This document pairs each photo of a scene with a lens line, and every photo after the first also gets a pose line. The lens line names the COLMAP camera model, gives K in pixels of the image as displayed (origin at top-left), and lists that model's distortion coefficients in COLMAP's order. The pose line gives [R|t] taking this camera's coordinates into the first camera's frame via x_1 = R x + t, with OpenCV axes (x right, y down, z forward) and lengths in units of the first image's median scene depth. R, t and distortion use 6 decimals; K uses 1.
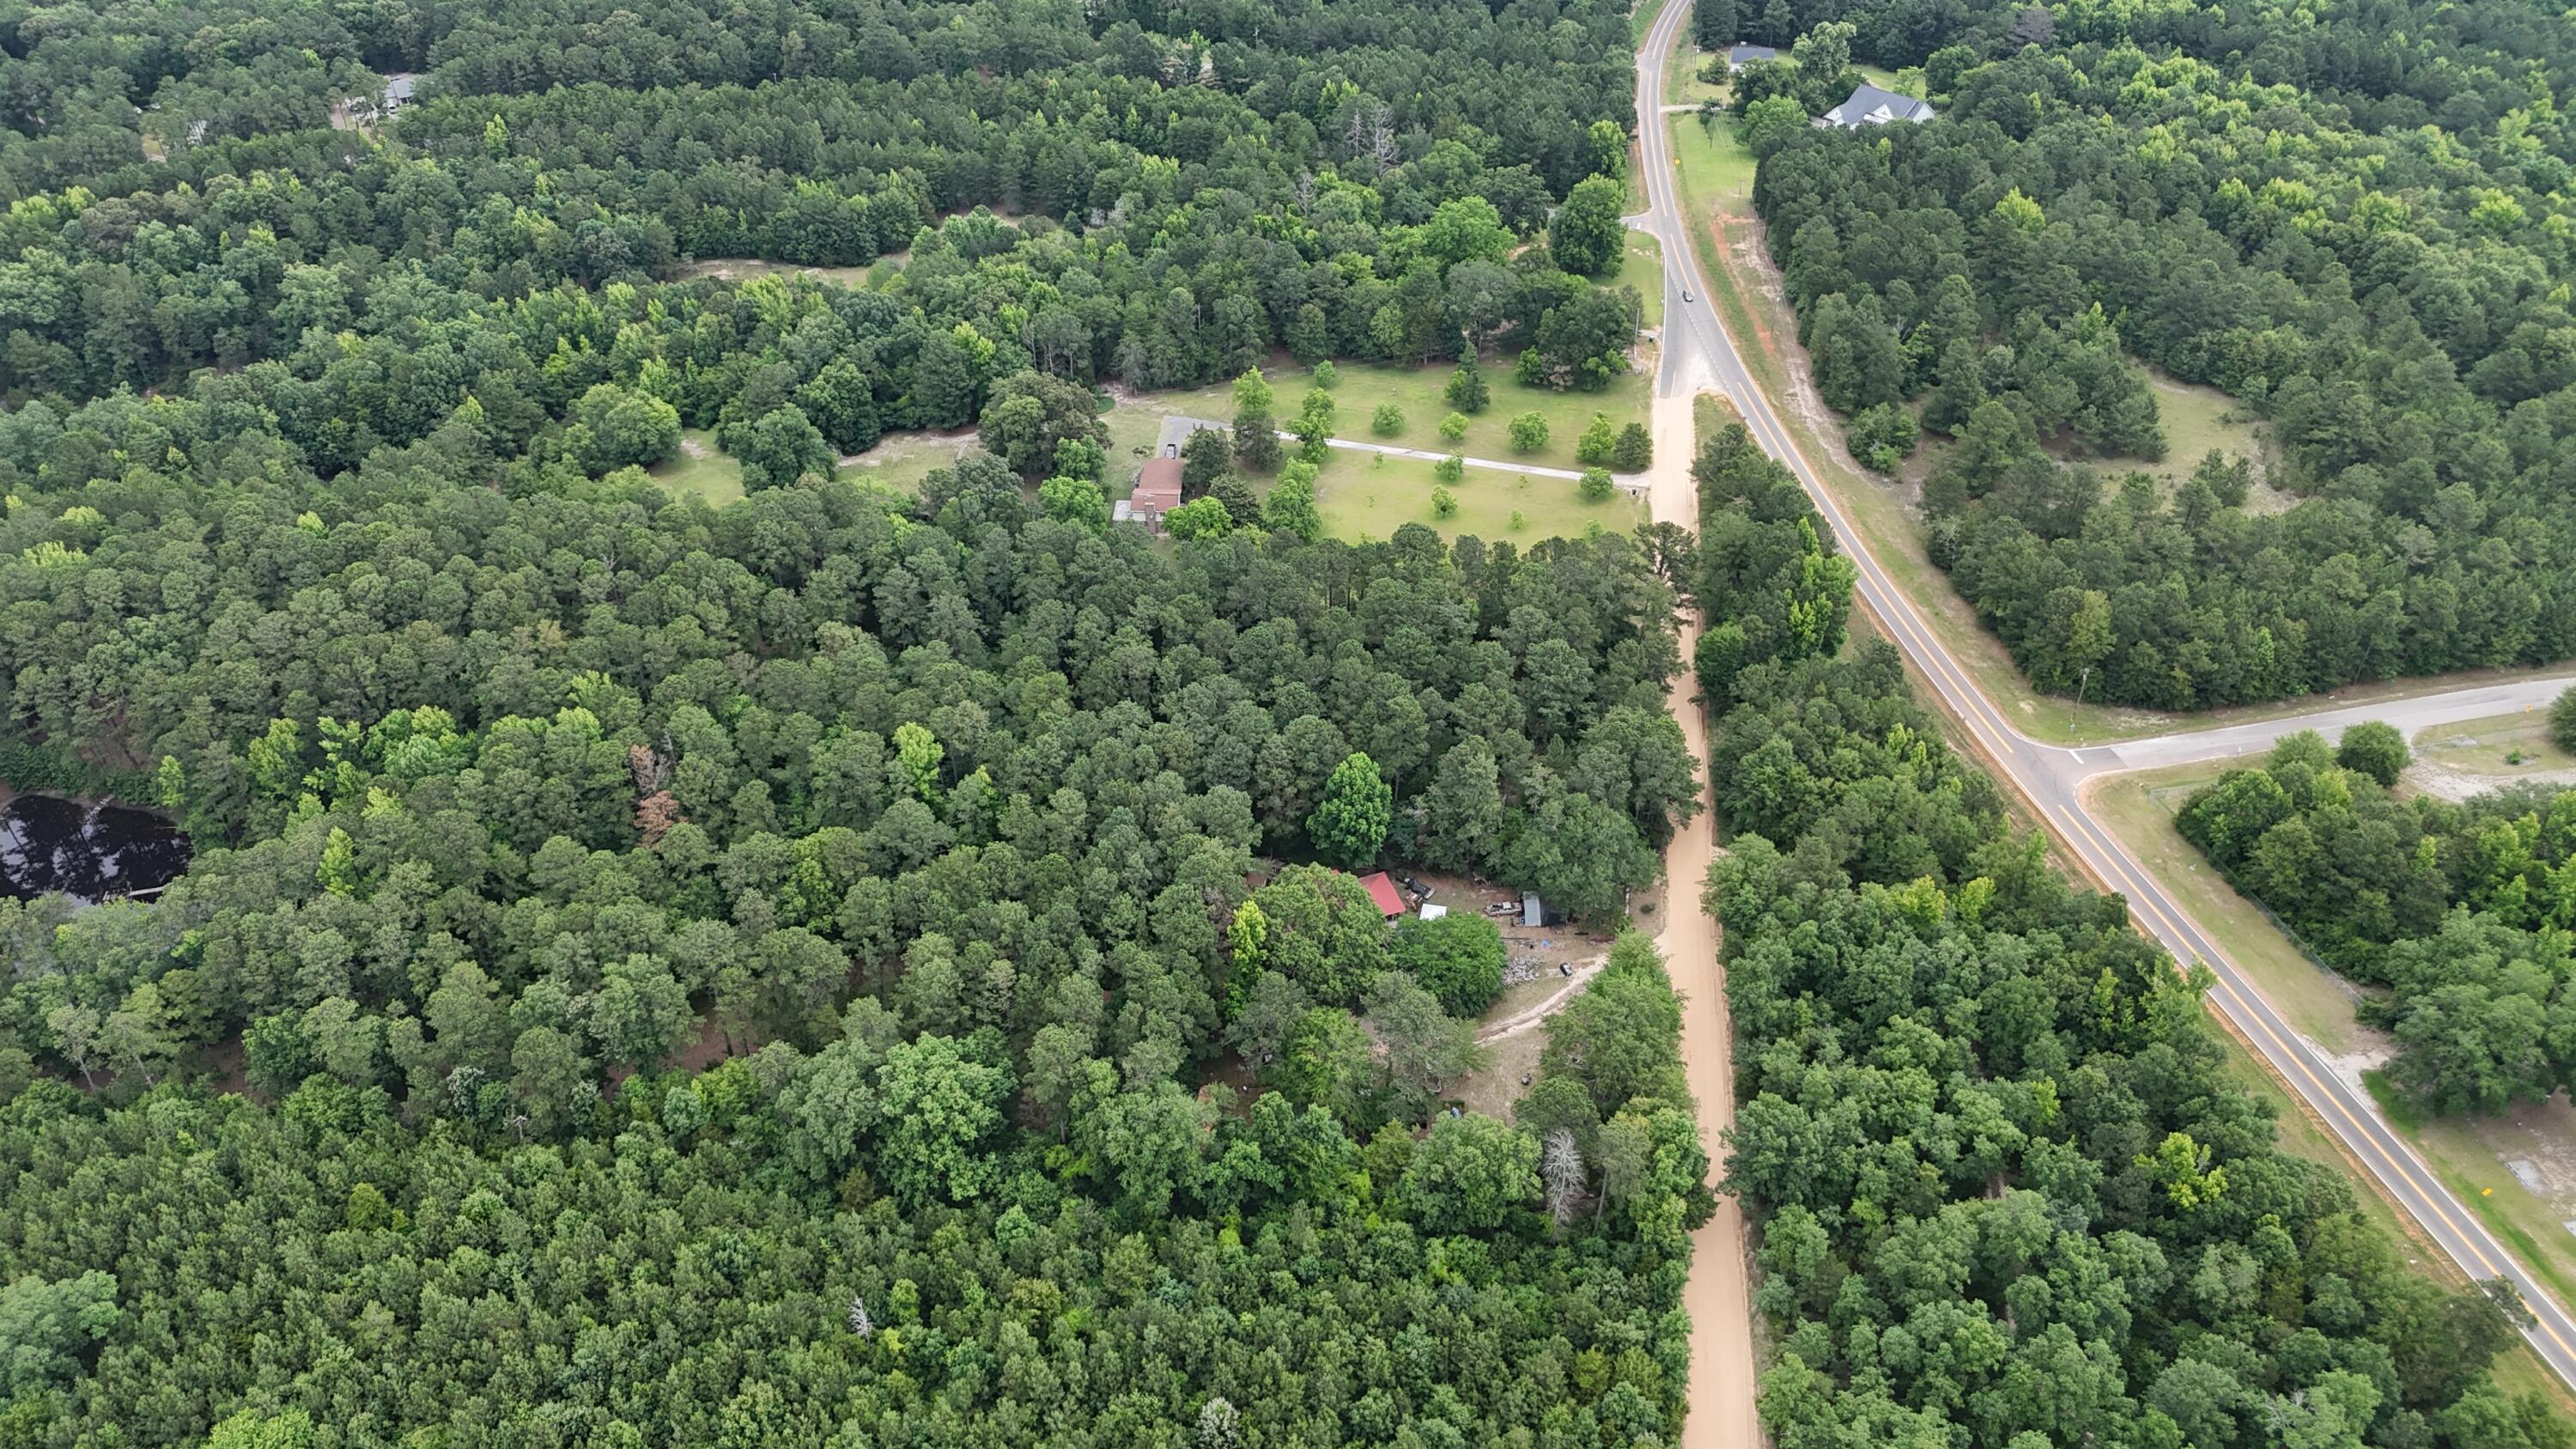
lens RADIAL K [[1894.2, 0, 1287.5], [0, 1894.2, 727.8], [0, 0, 1]] dist [0.071298, -0.068407]
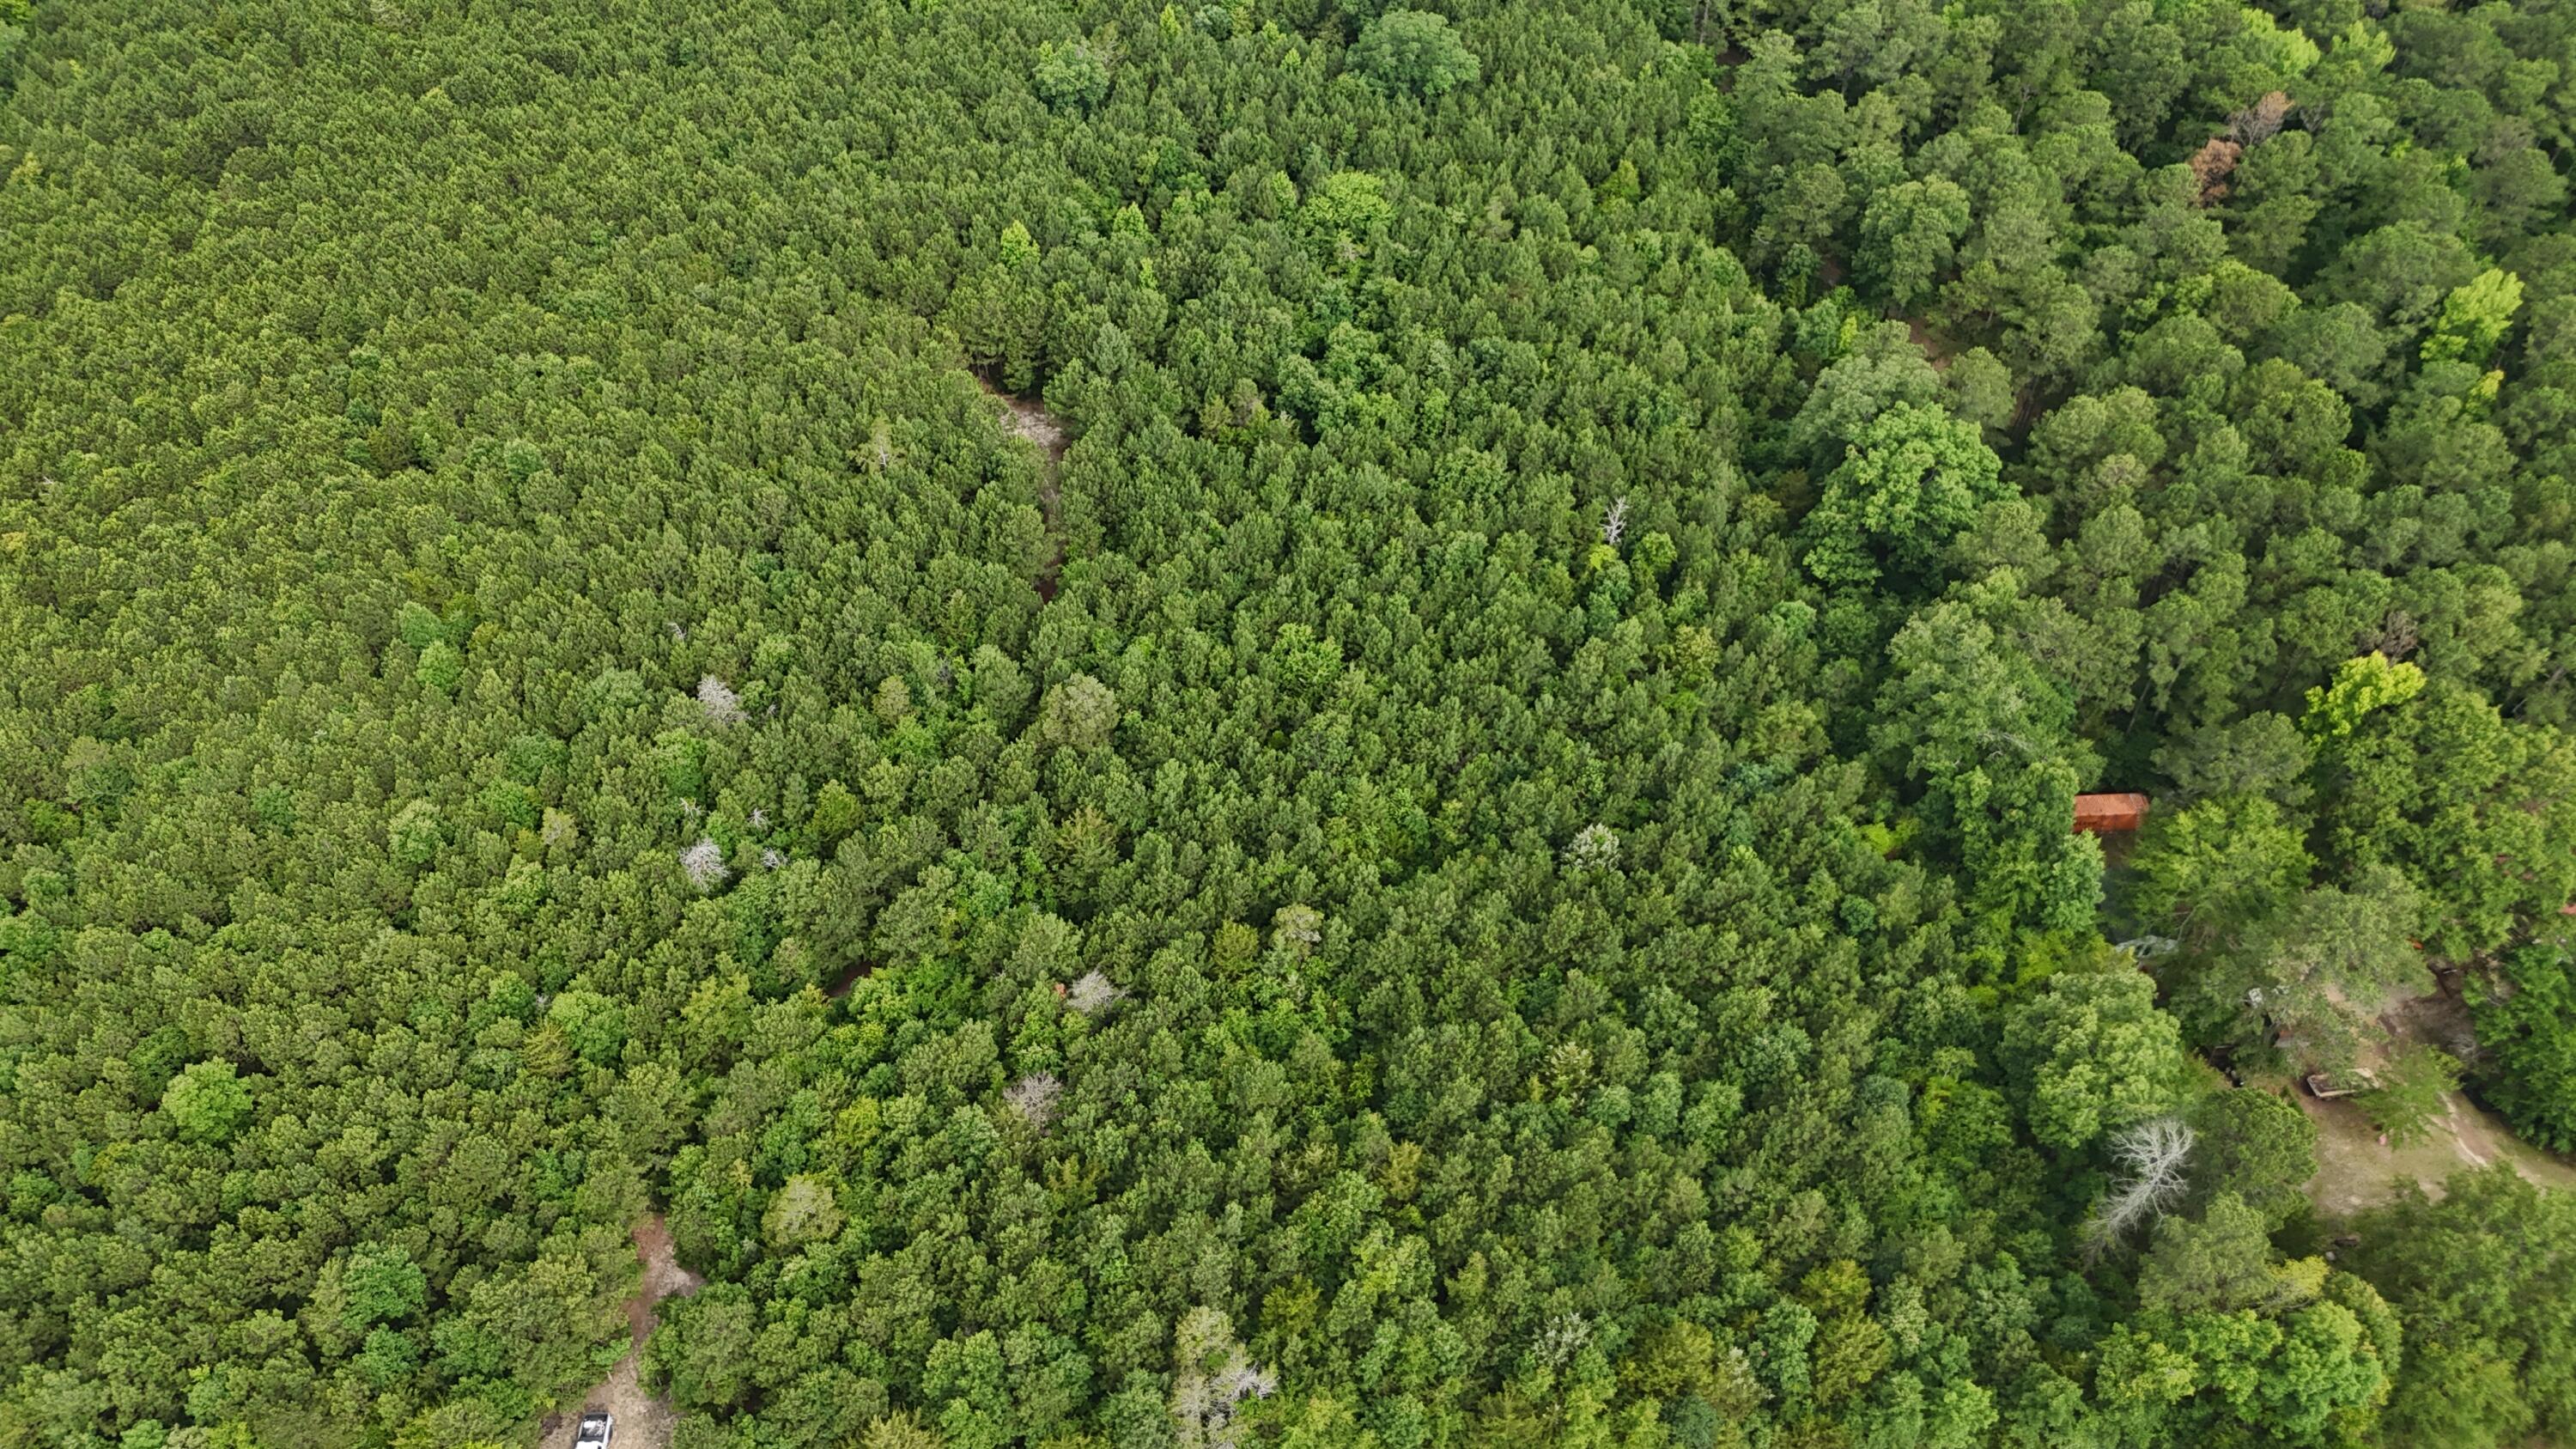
lens RADIAL K [[1894.2, 0, 1290.3], [0, 1894.2, 722.3], [0, 0, 1]] dist [0.071298, -0.068407]
pose [[0.162358, 0.734073, -0.659376, 0.370586], [-0.596318, 0.605403, 0.527154, -0.010590], [0.786158, 0.307610, 0.536033, 0.397292]]
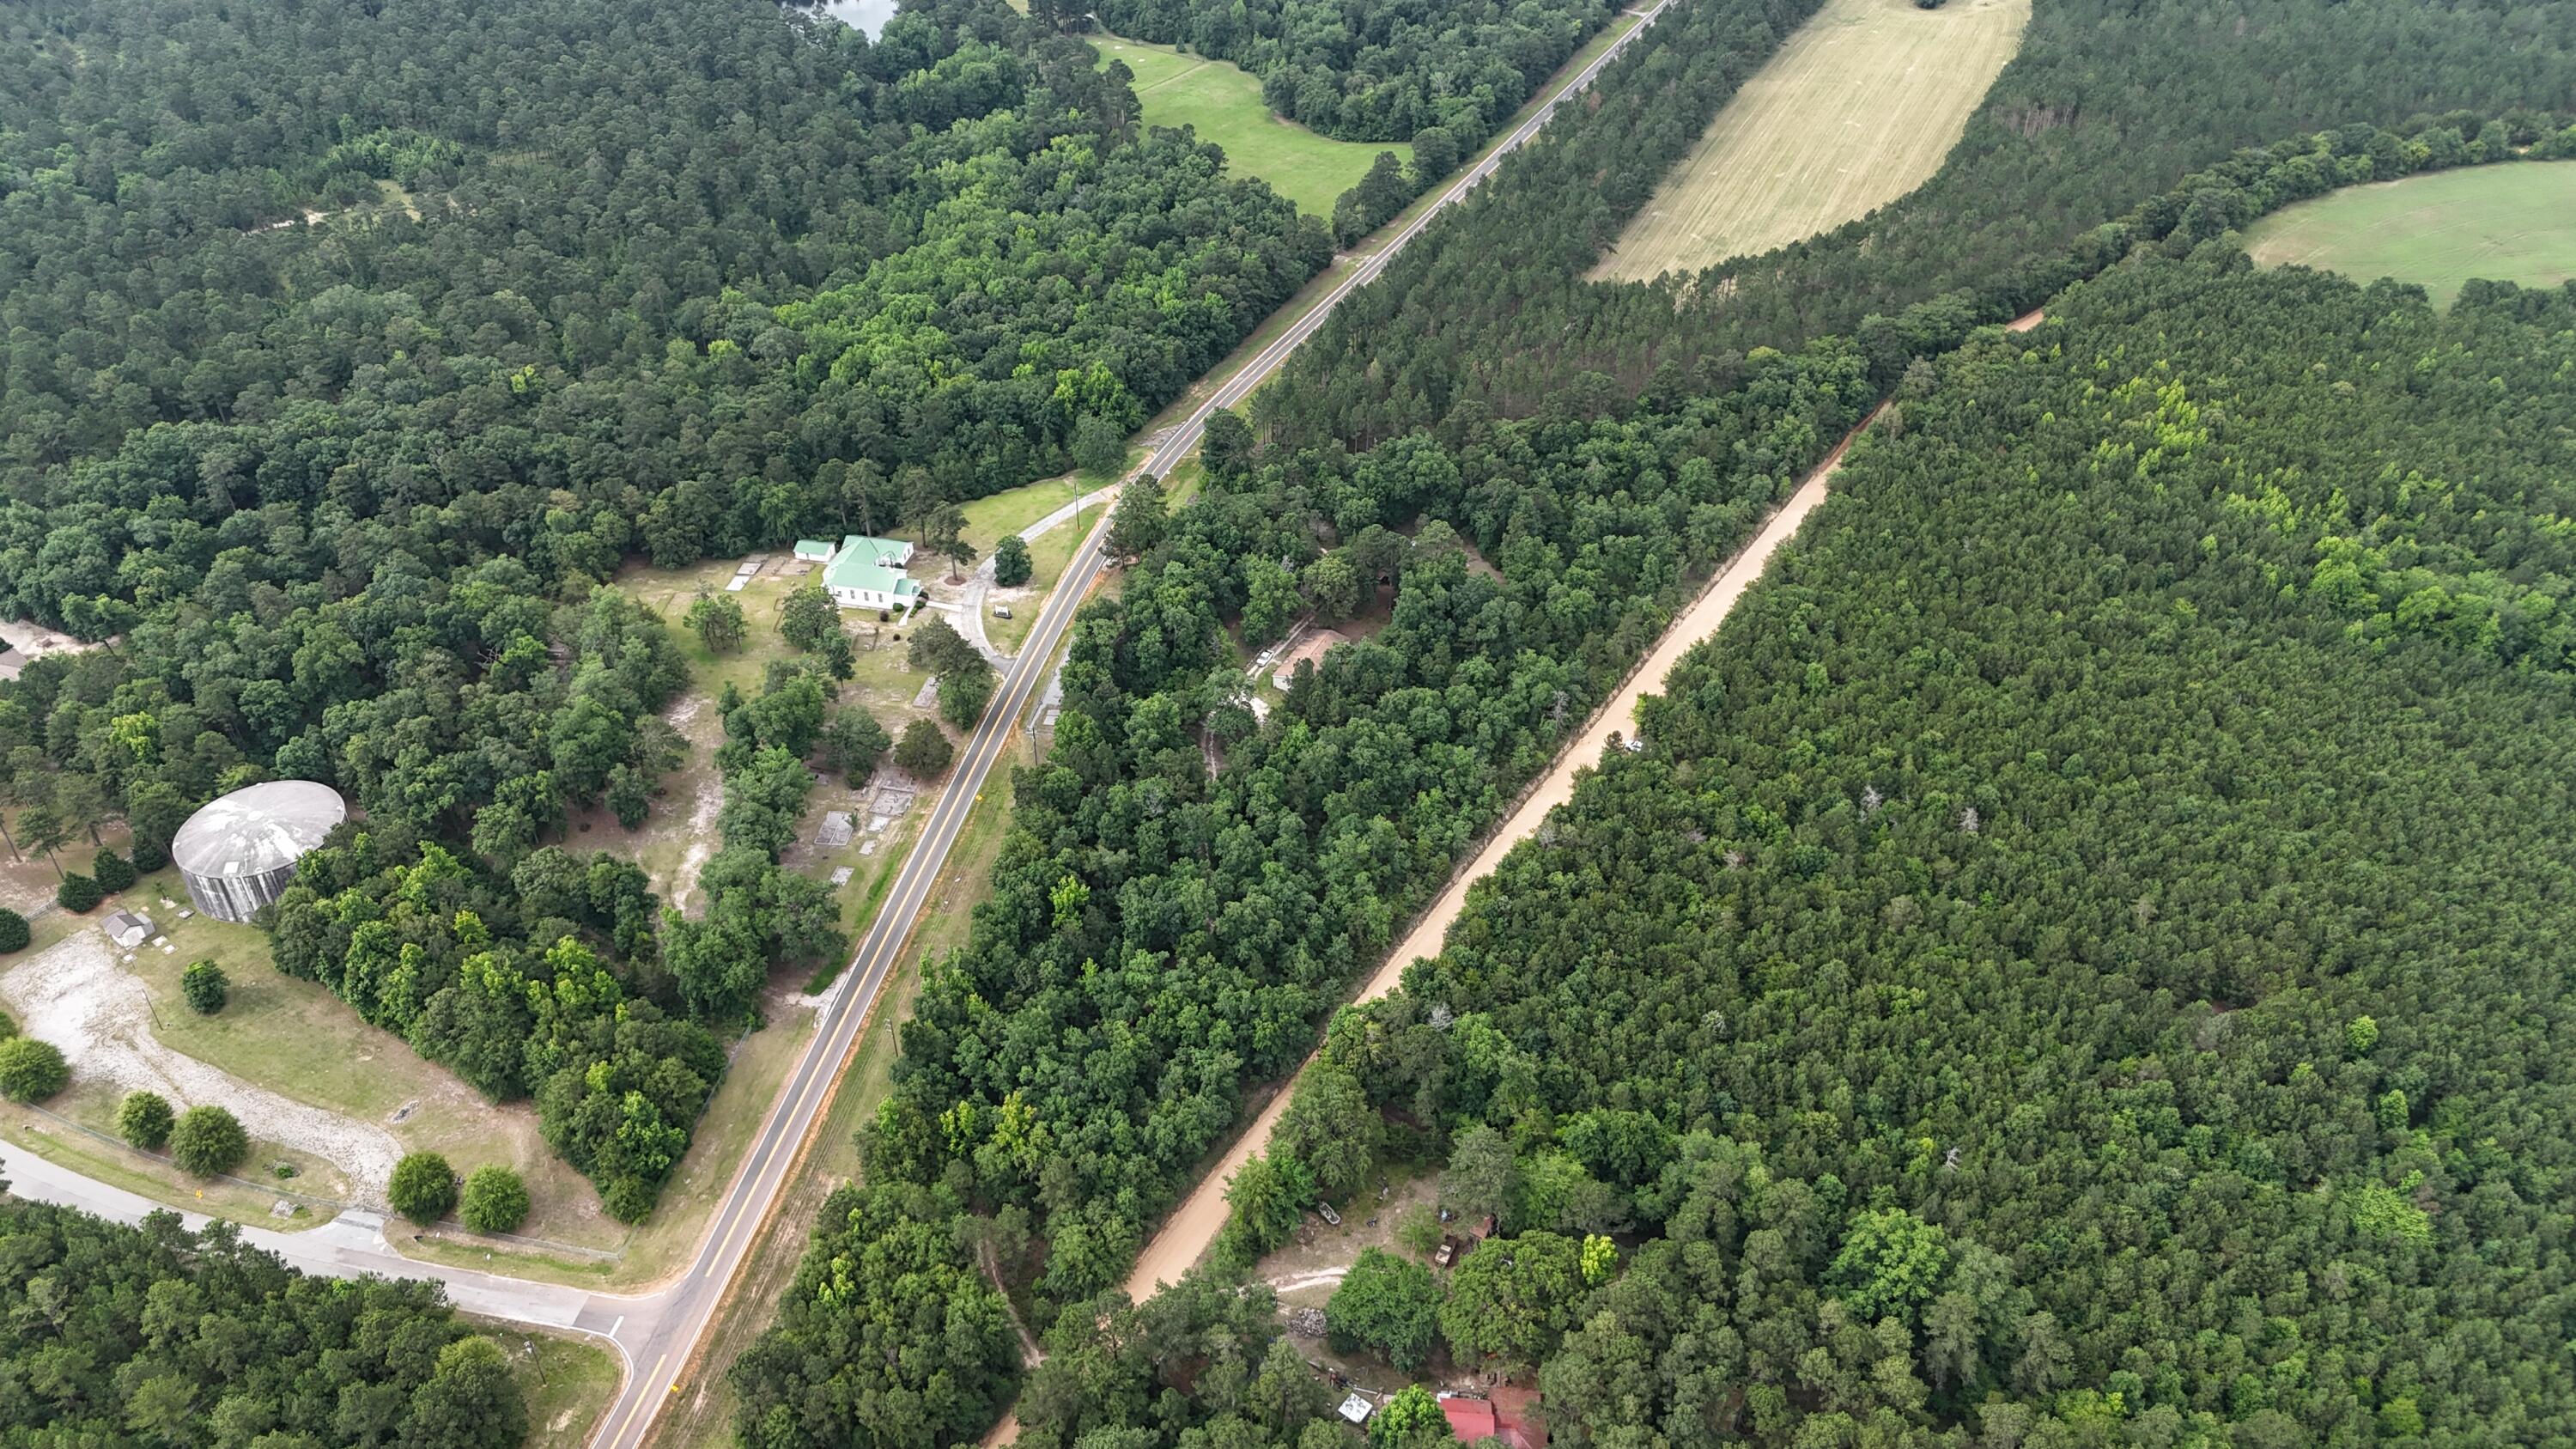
lens RADIAL K [[1894.2, 0, 1285.7], [0, 1894.2, 724.1], [0, 0, 1]] dist [0.071298, -0.068407]
pose [[-0.909775, -0.232932, 0.343588, -0.171184], [0.261303, 0.321780, 0.910043, -1.078429], [-0.322537, 0.917715, -0.231882, 1.085215]]
